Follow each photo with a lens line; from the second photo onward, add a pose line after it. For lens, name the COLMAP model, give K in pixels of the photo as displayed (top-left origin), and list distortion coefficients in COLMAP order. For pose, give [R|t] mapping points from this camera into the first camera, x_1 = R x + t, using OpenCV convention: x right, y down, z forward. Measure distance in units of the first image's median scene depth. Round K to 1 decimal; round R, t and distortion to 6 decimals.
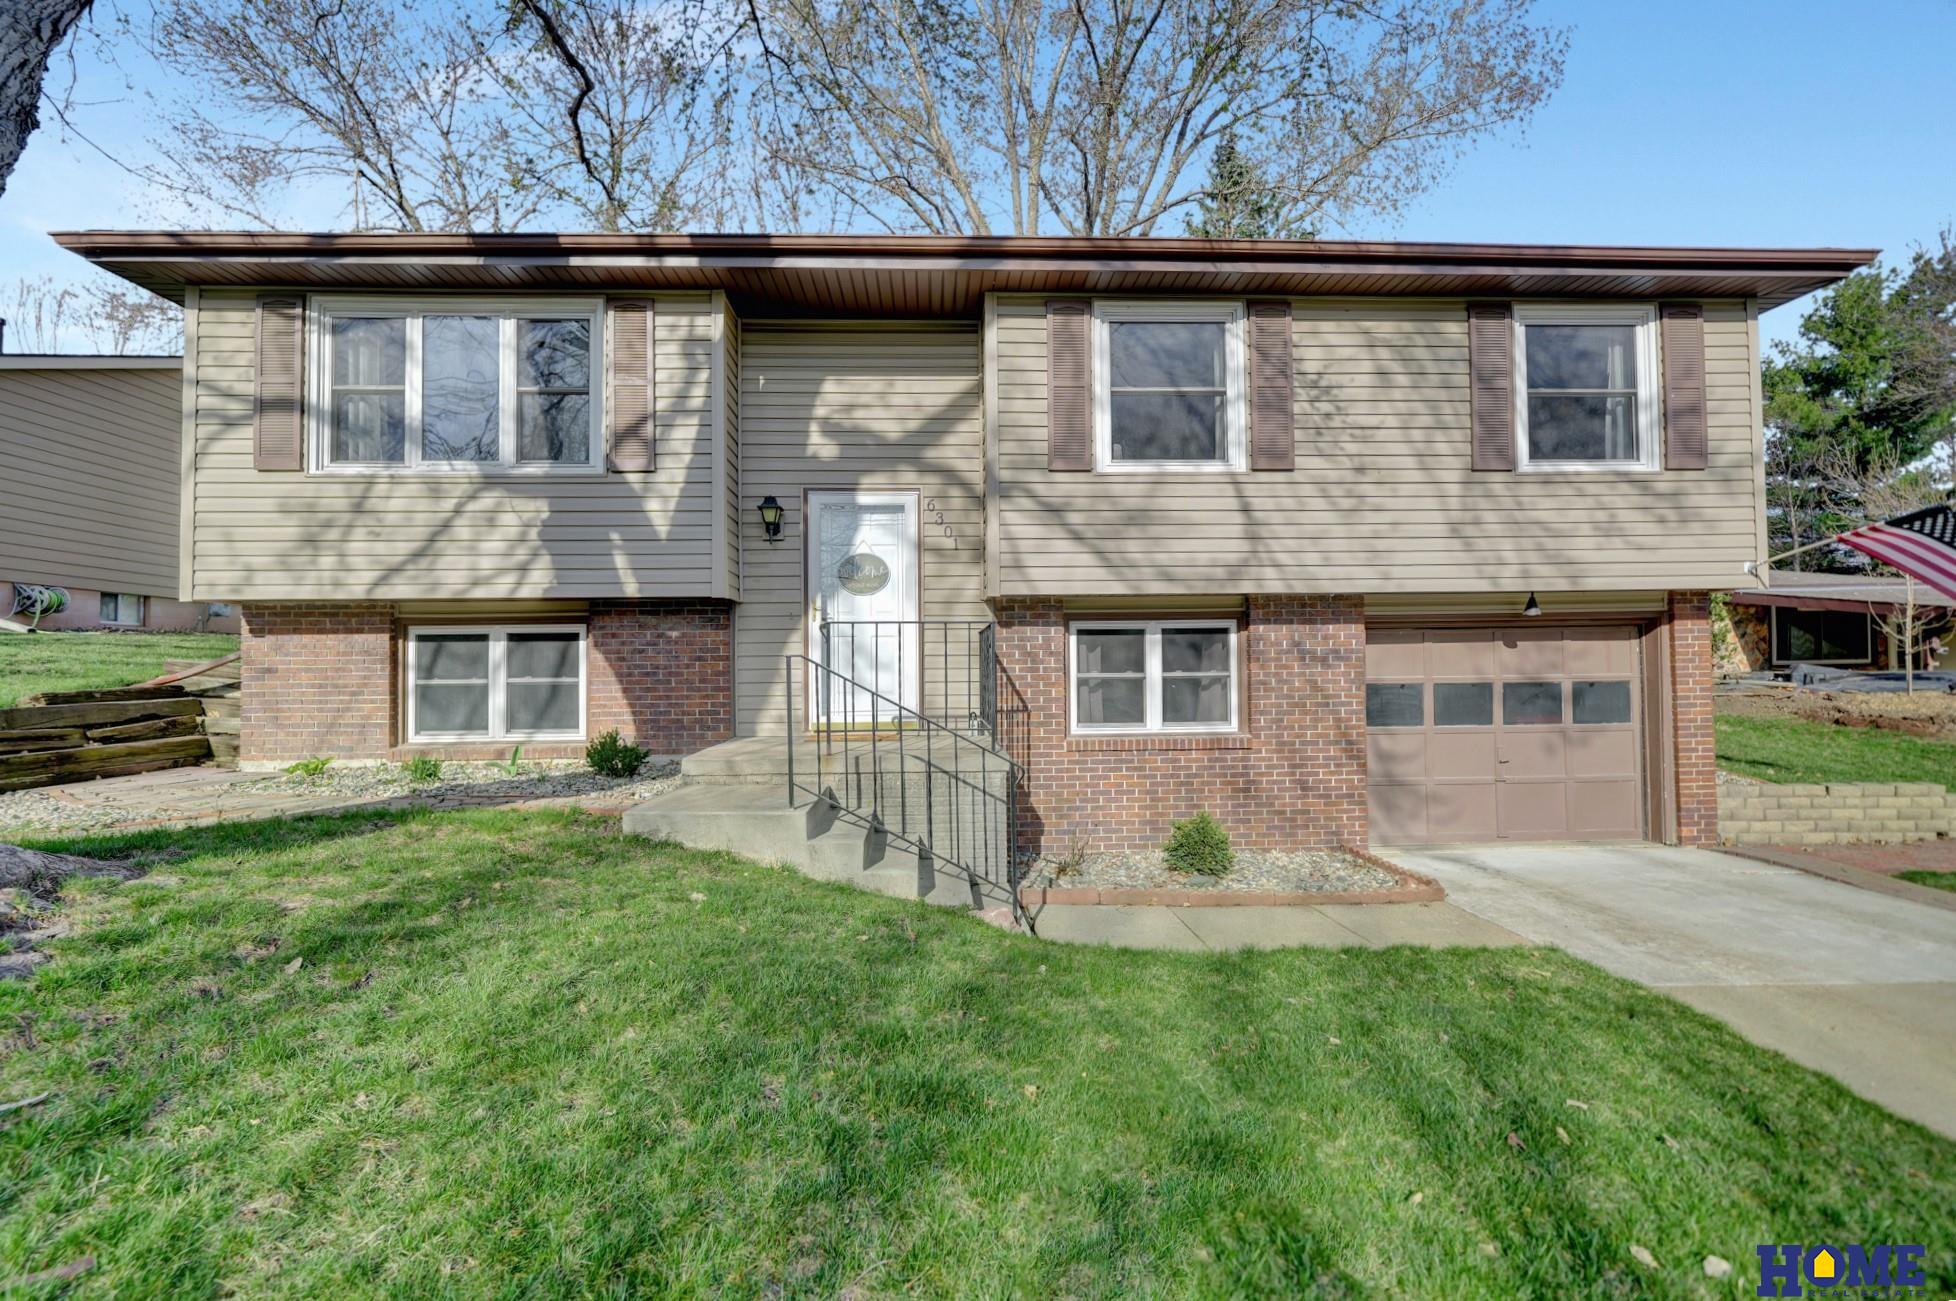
lens RADIAL K [[821.7, 0, 968.1], [0, 821.7, 650.2], [0, 0, 1]] dist [-0.000671, -0.000092]
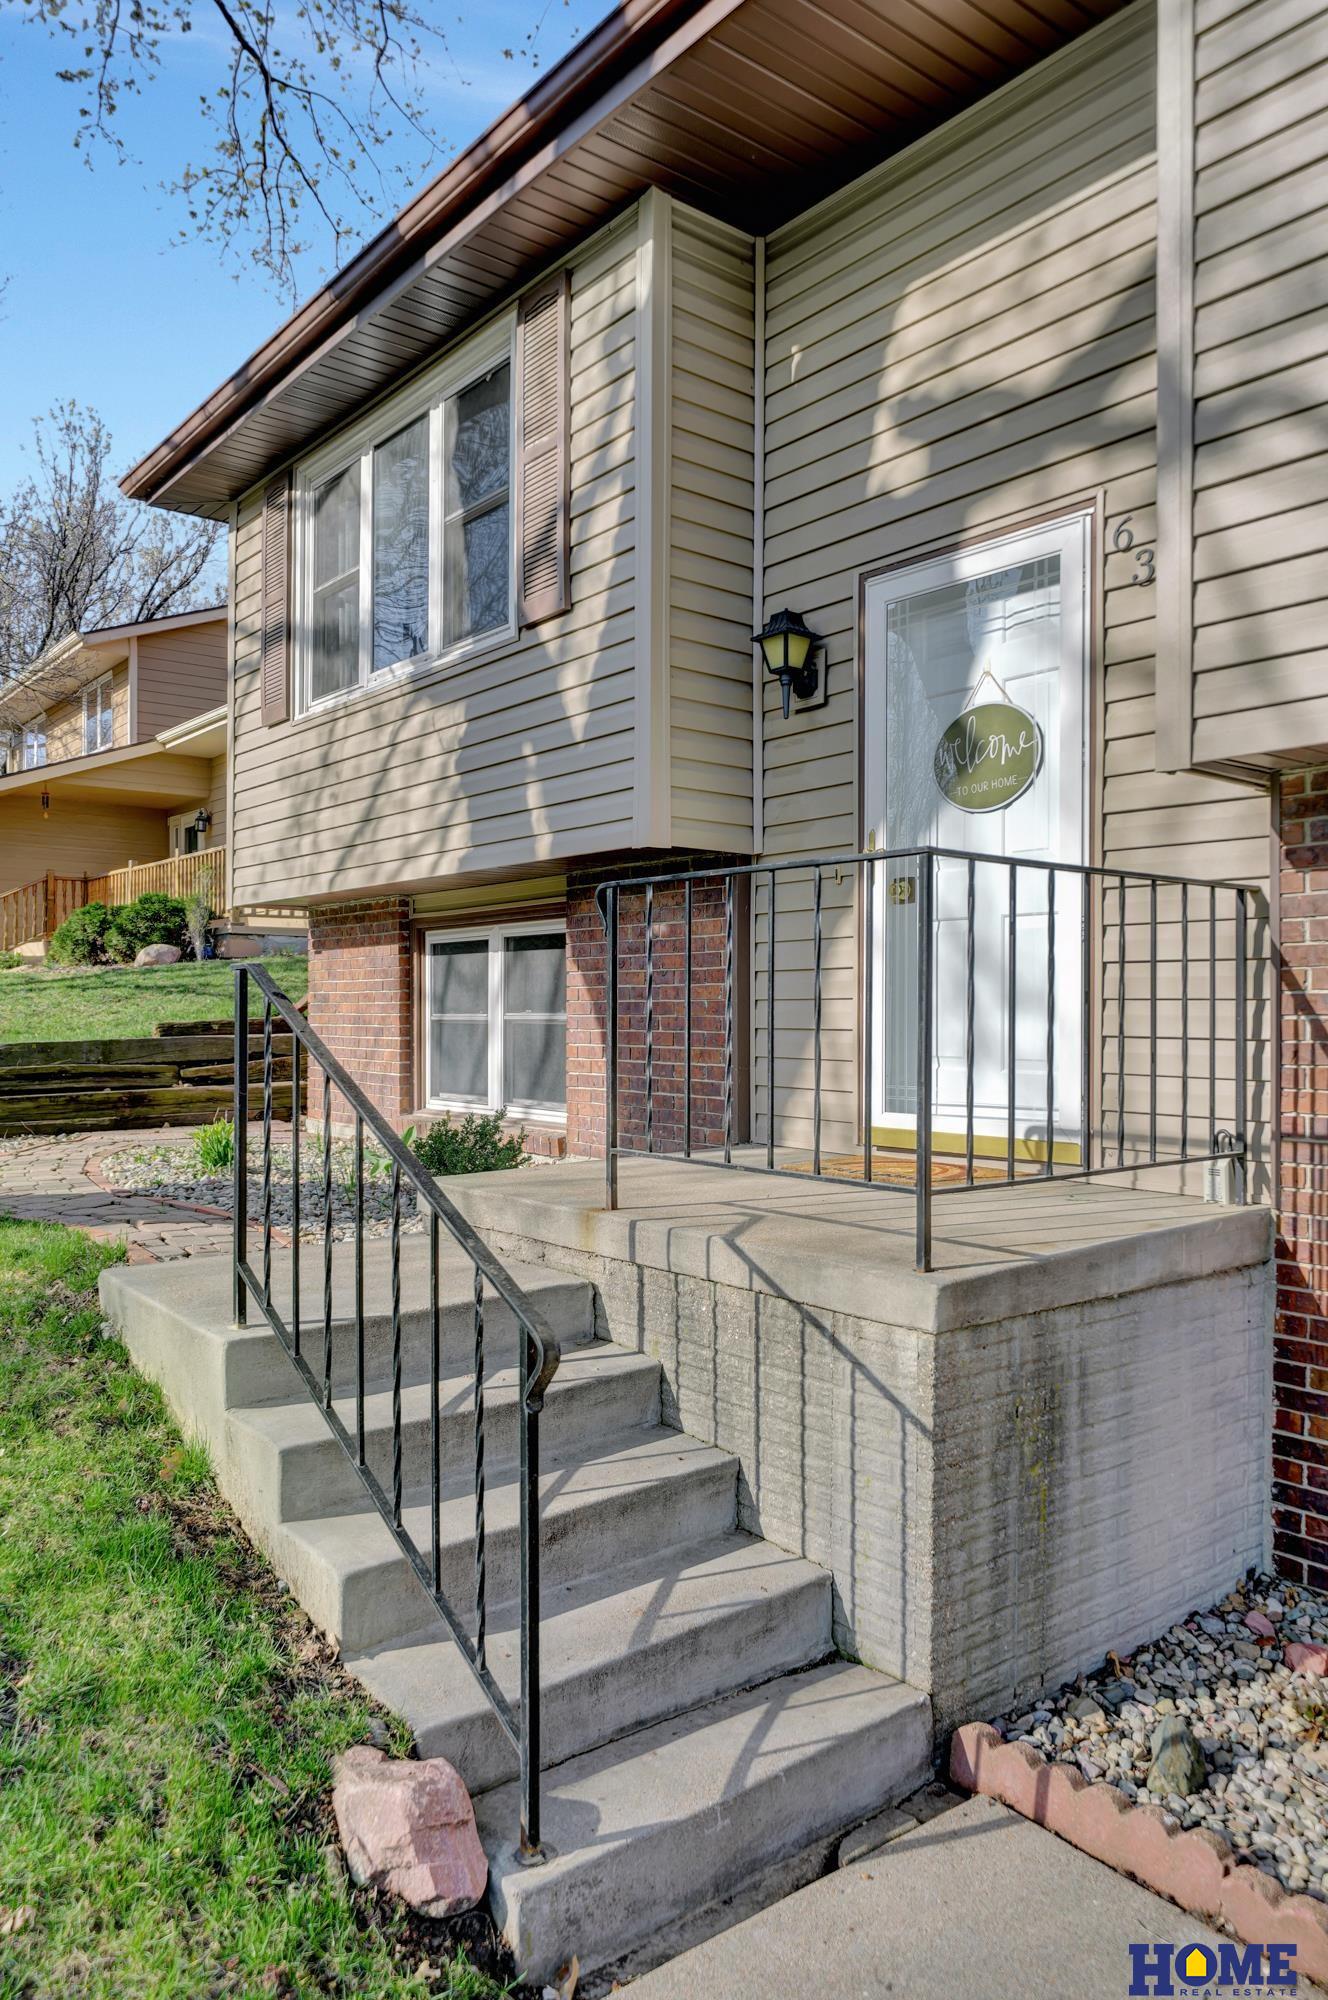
lens RADIAL K [[1386.5, 0, 664.0], [0, 1386.5, 1000.0], [0, 0, 1]] dist [0.002178, -0.002789]
pose [[0.591193, 0.004836, -0.806516, 0.333962], [0.013929, 0.999772, 0.016205, 0.010507], [0.806410, -0.020814, 0.590991, 0.510732]]
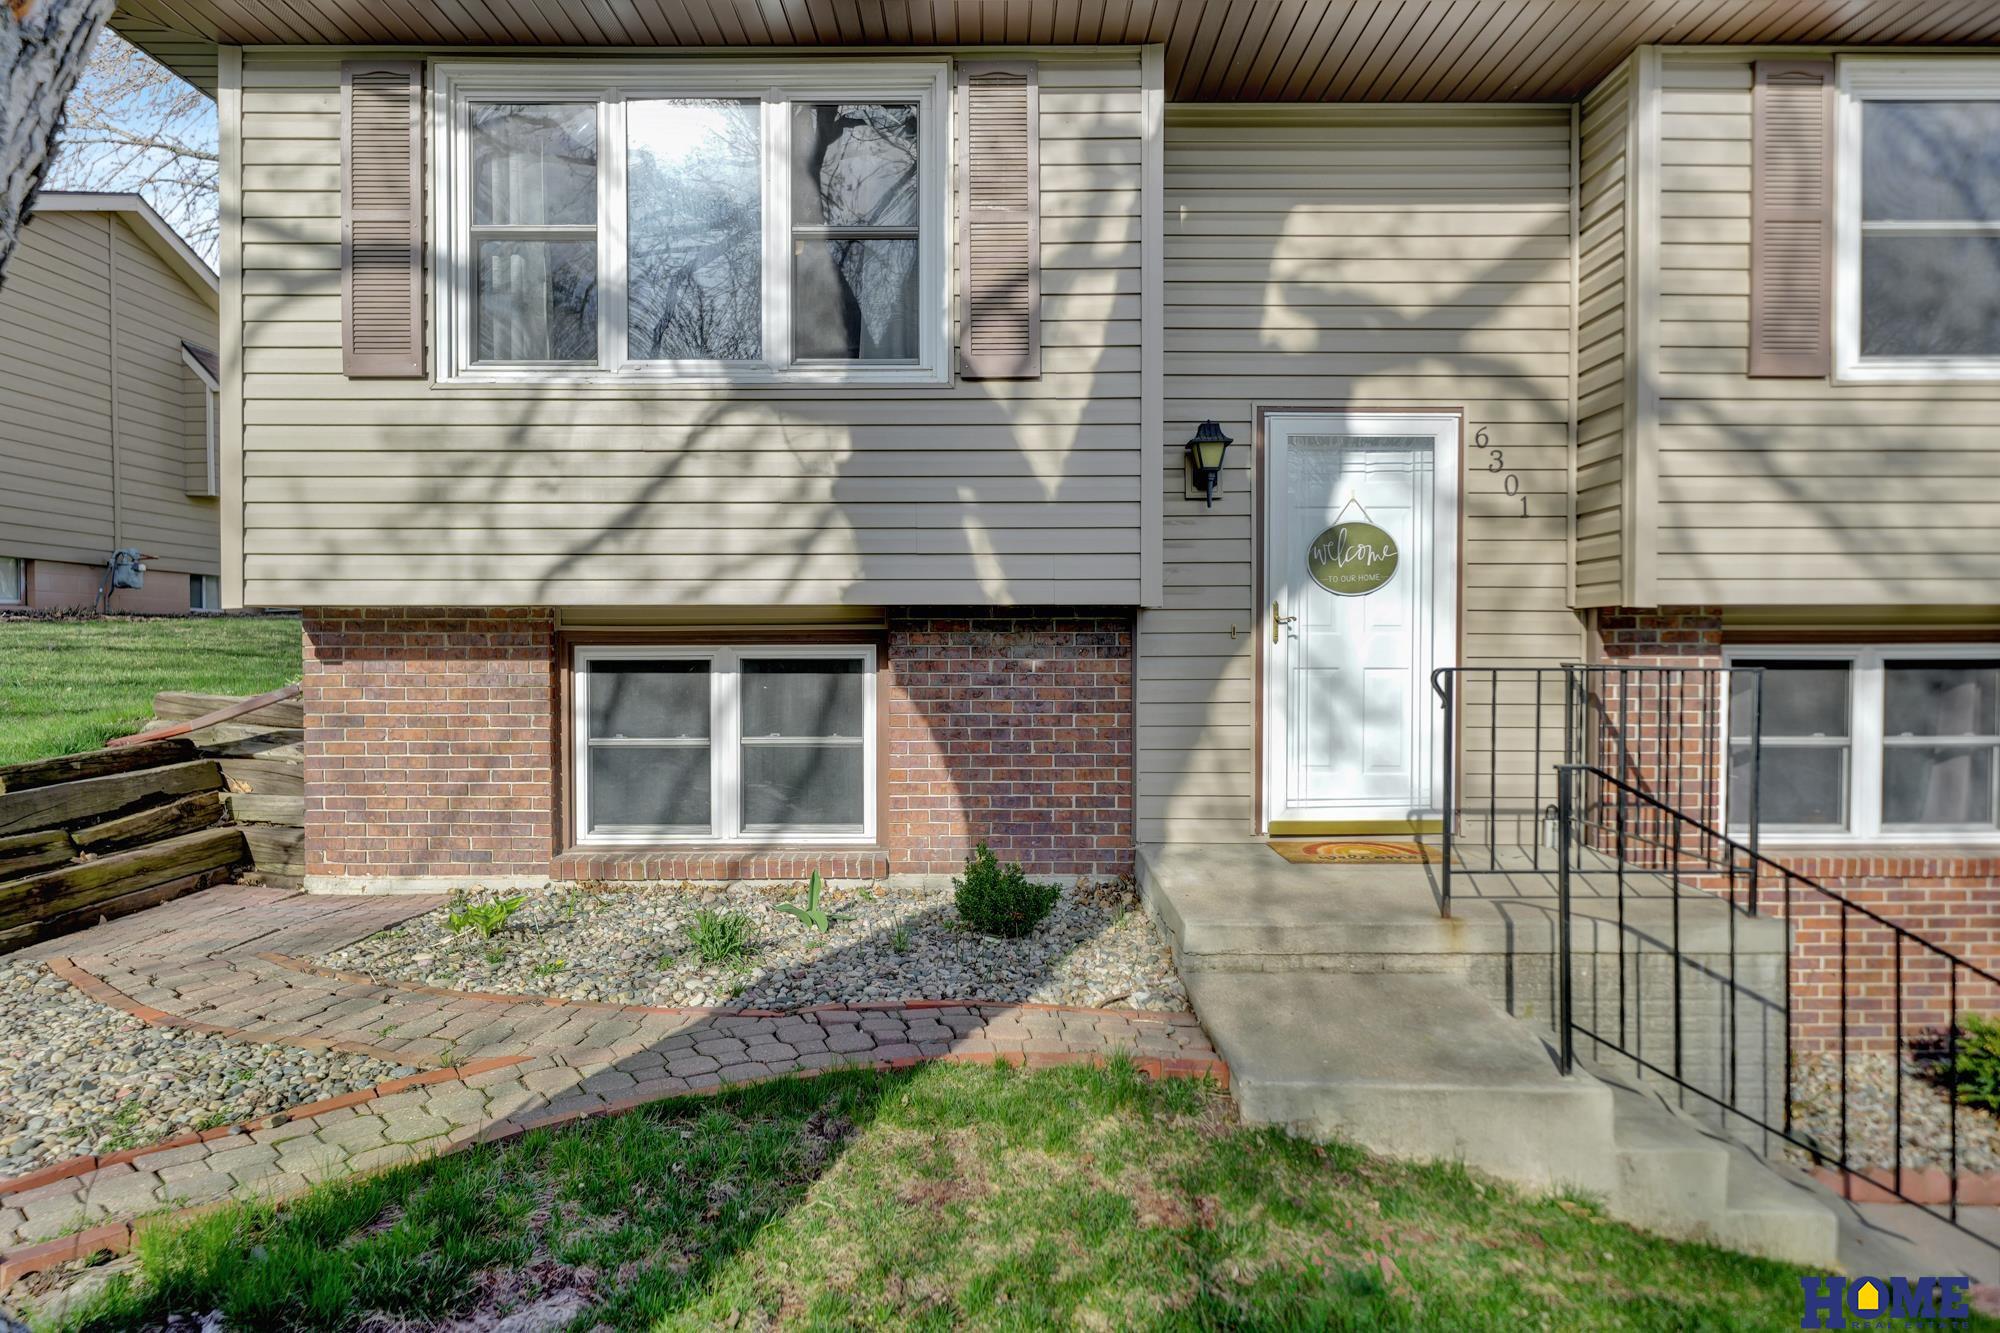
lens RADIAL K [[1146.7, 0, 998.8], [0, 1146.7, 657.7], [0, 0, 1]] dist [-0.001998, 0.000591]
pose [[0.999139, 0.009563, -0.040376, -0.358171], [-0.008056, 0.999271, 0.037326, -0.054751], [0.040704, -0.036968, 0.998487, 0.208116]]
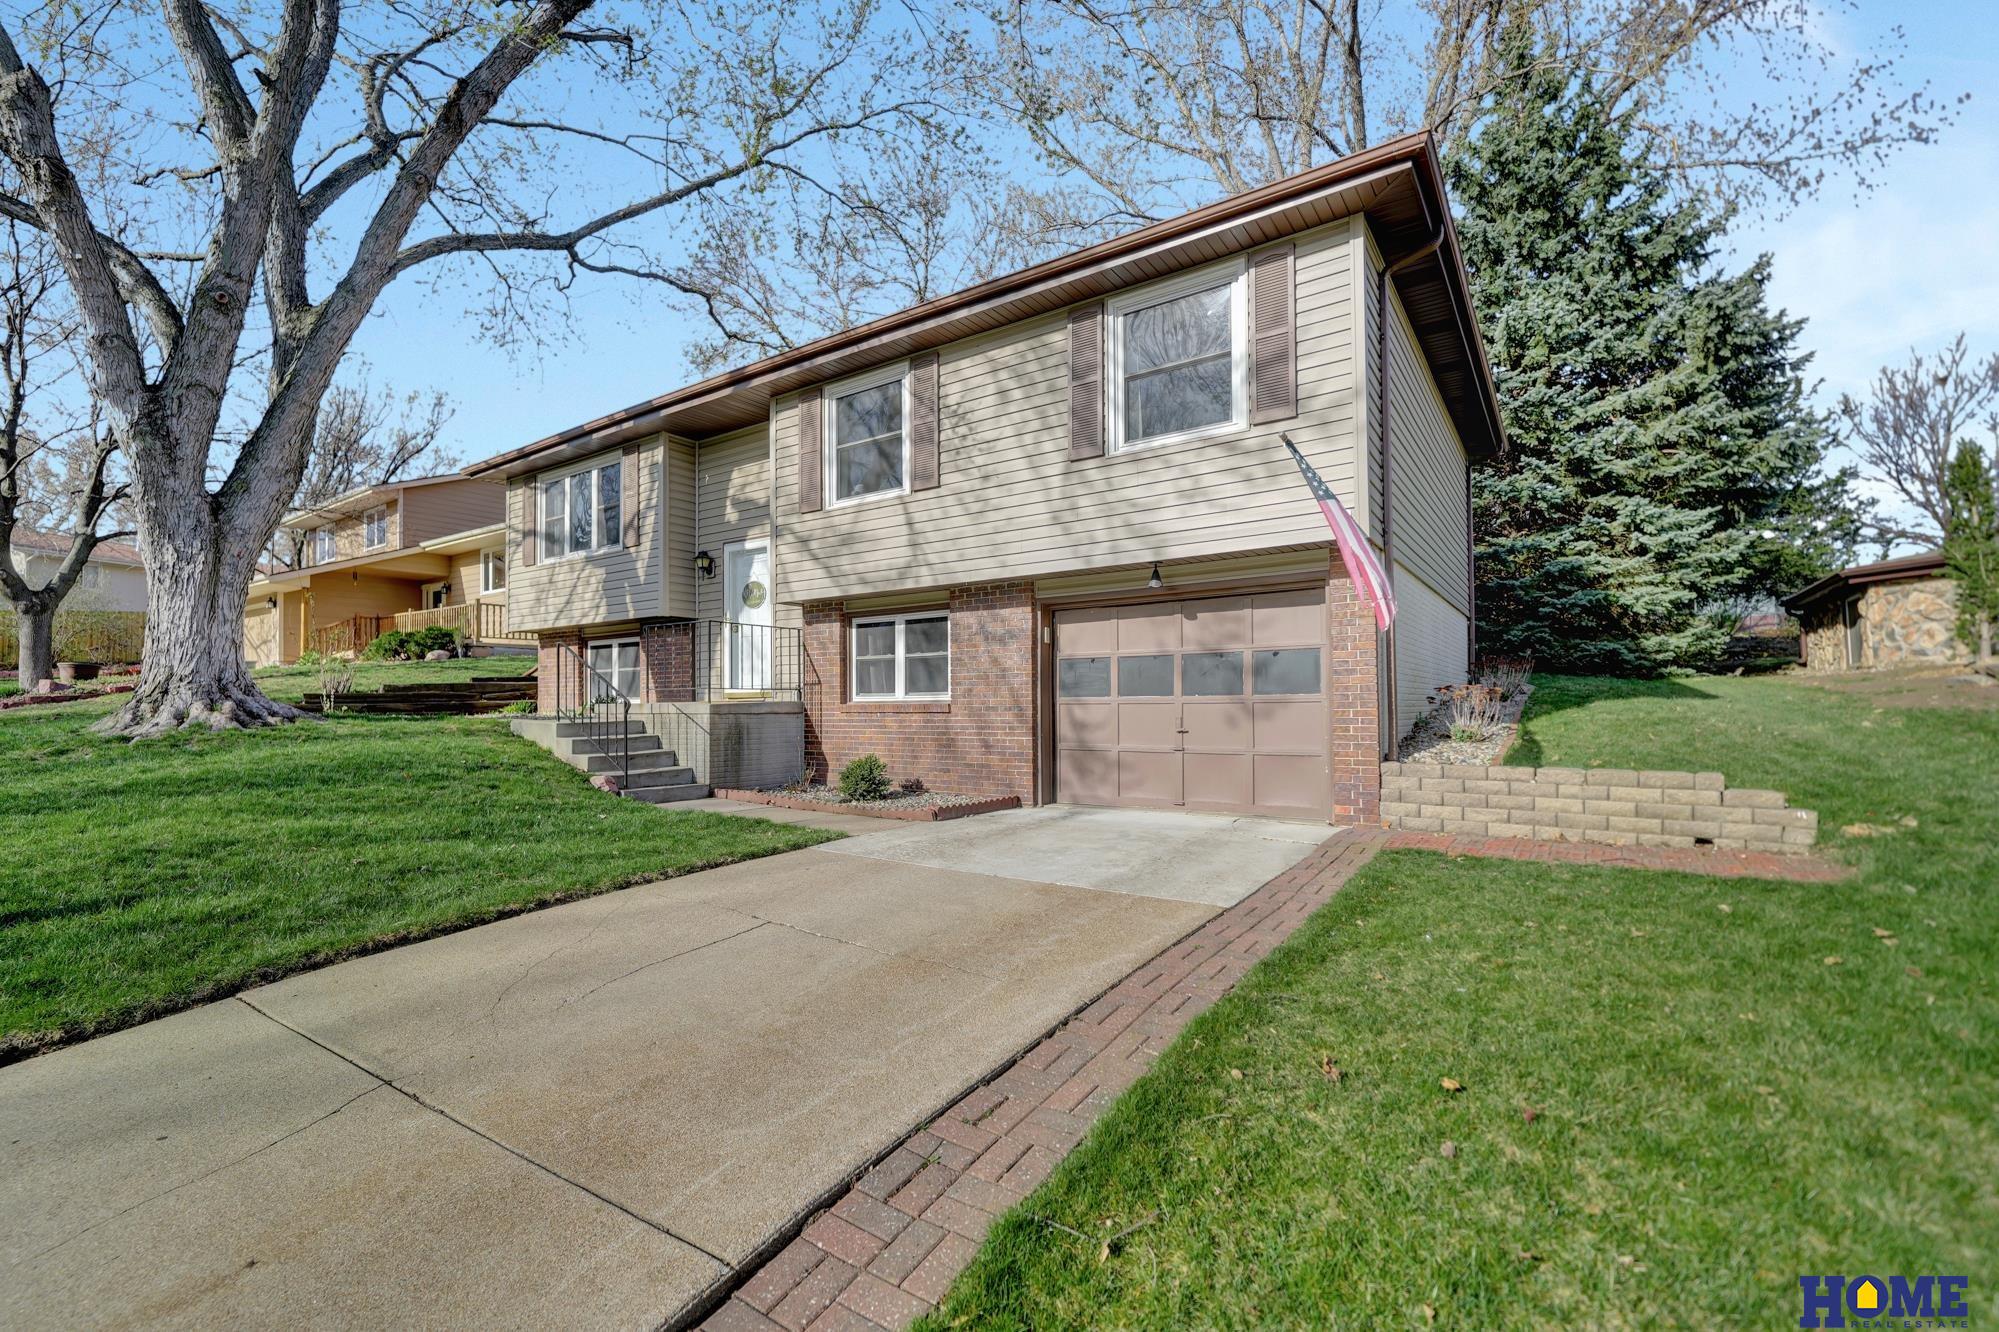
lens RADIAL K [[857.1, 0, 970.3], [0, 857.1, 688.1], [0, 0, 1]] dist [-0.001263, -0.000077]
pose [[0.791019, -0.007464, -0.611746, 1.218021], [0.016144, 0.999832, 0.008676, 0.075621], [0.611578, -0.016738, 0.791007, -0.005858]]
